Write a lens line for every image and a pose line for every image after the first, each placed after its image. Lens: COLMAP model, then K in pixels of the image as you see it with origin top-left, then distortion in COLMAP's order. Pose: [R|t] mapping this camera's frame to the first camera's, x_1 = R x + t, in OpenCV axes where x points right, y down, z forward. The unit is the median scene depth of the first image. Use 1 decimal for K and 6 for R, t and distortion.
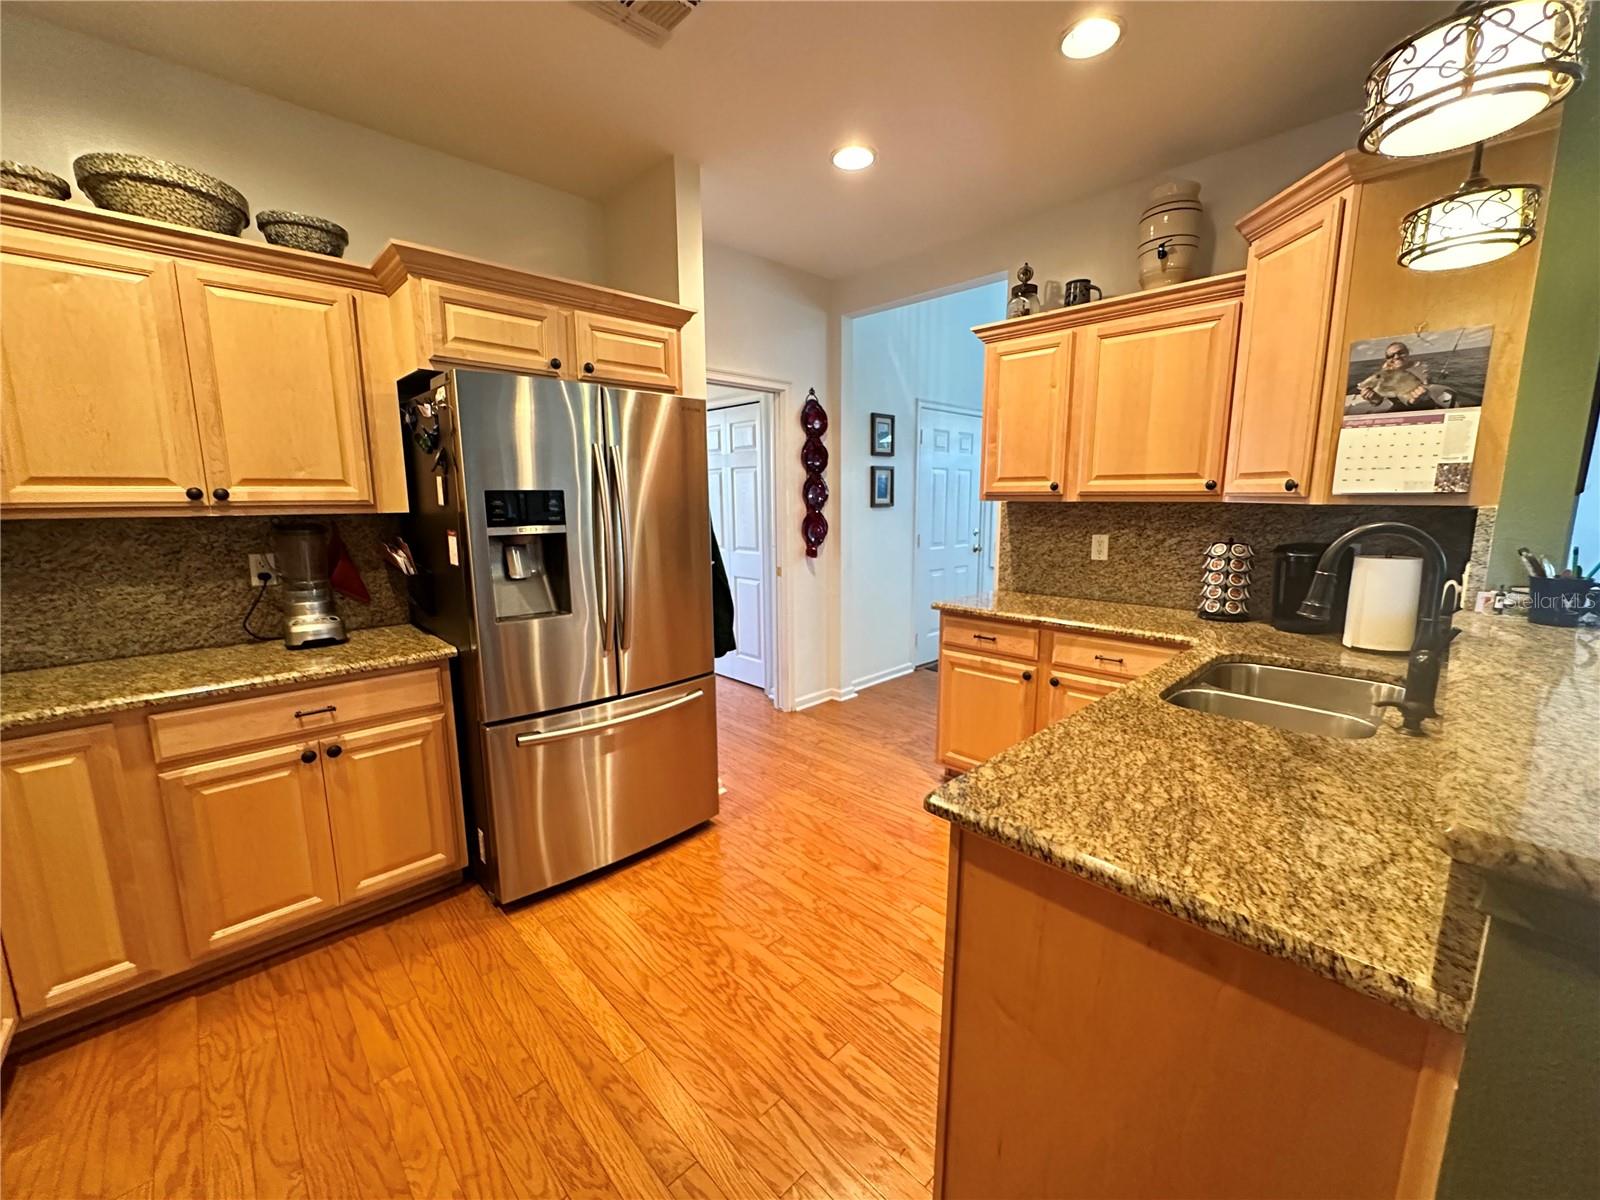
lens RADIAL K [[639.4, 0, 795.6], [0, 639.4, 607.4], [0, 0, 1]] dist [-0.015806, 0.000000]
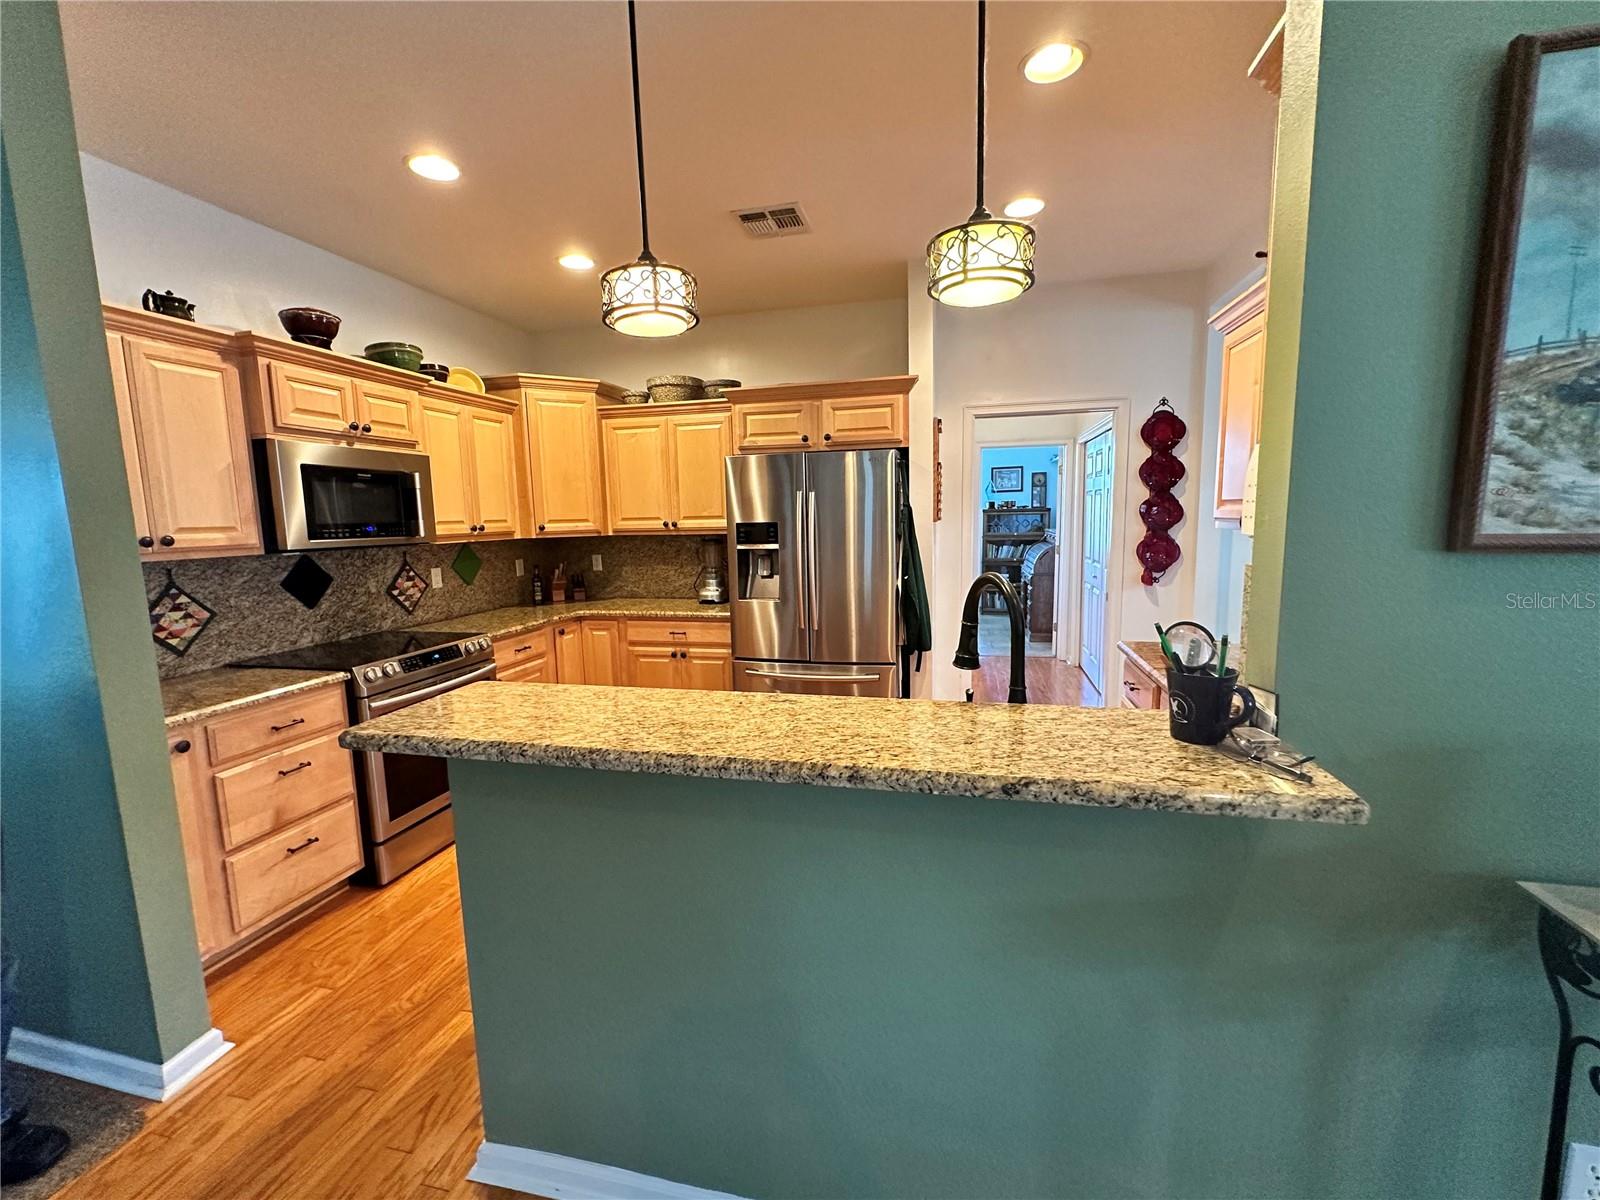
lens RADIAL K [[637.8, 0, 802.7], [0, 637.8, 599.1], [0, 0, 1]] dist [-0.001367, 0.000065]
pose [[0.536766, 0.097858, -0.838037, 0.964538], [-0.124697, 0.991545, 0.035914, -0.053814], [0.834466, 0.085223, 0.544430, 0.192921]]
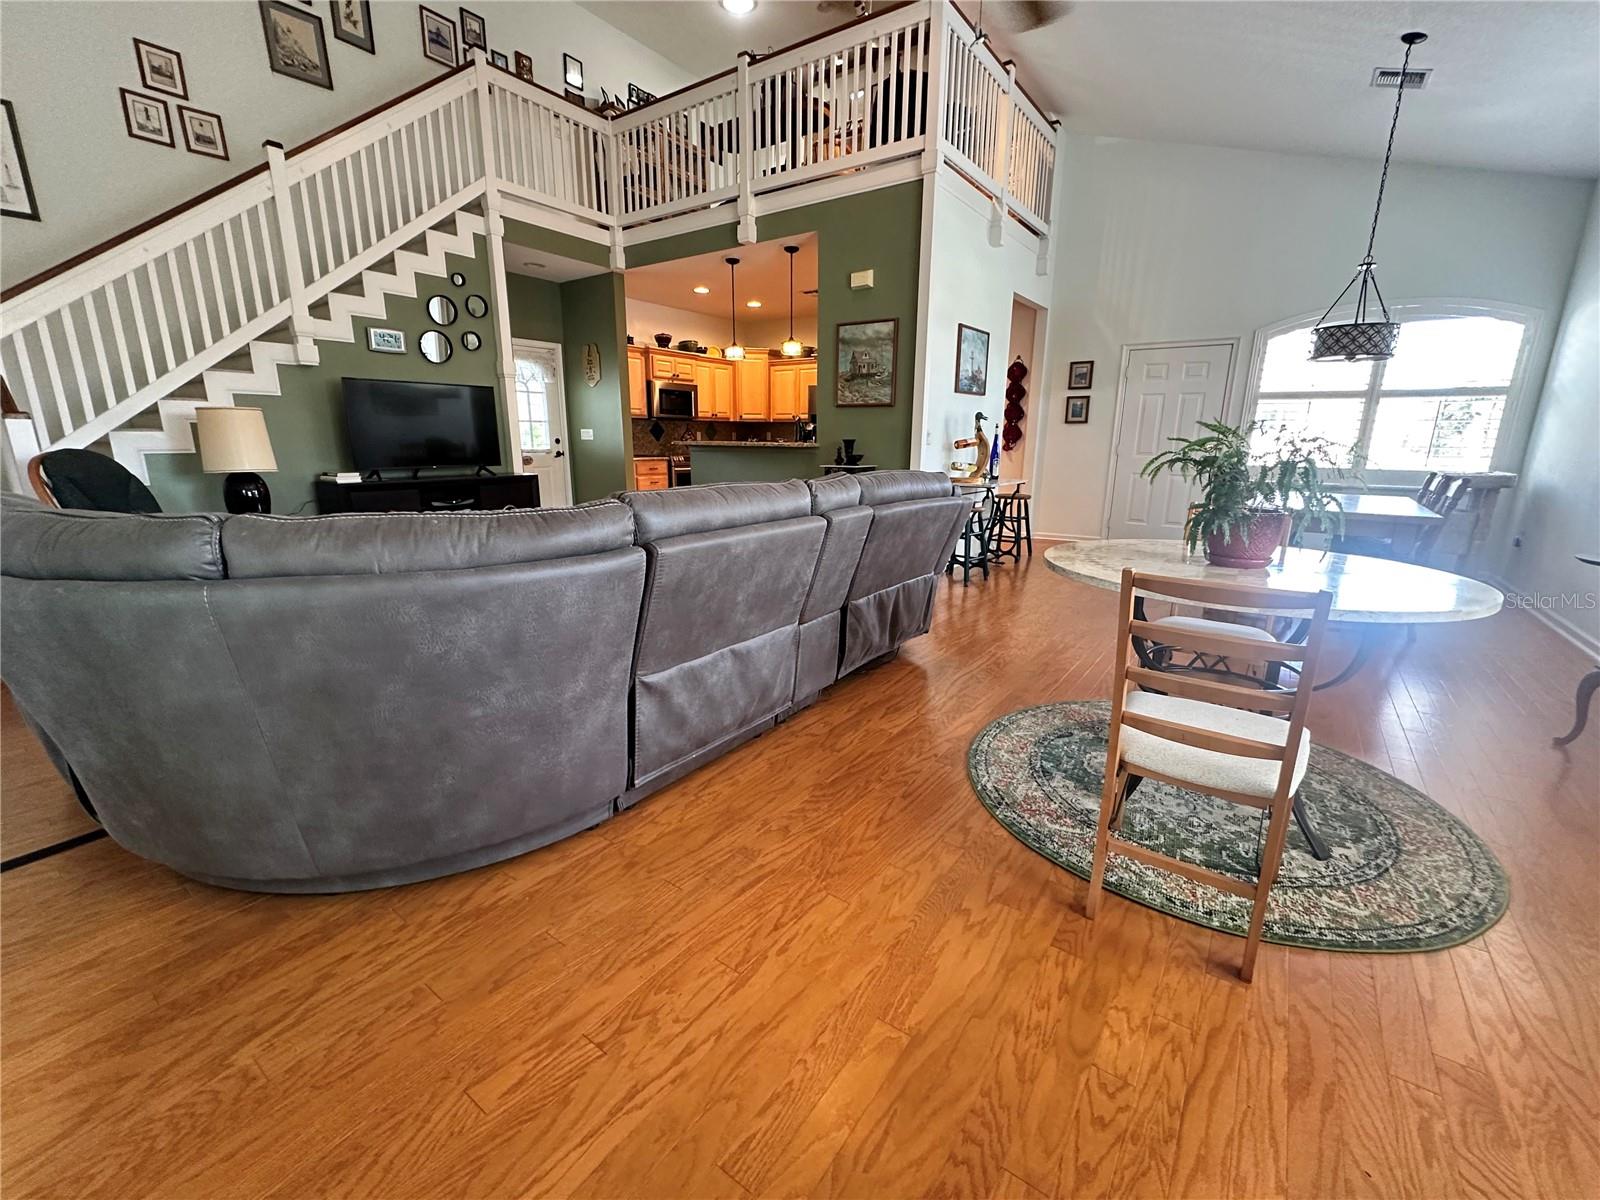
lens RADIAL K [[654.6, 0, 828.9], [0, 654.6, 594.4], [0, 0, 1]] dist [-0.001856, -0.000033]
pose [[0.203605, 0.227569, -0.952238, 3.306843], [-0.179191, 0.964844, 0.192267, 0.088614], [0.962515, 0.131486, 0.237225, 0.236104]]
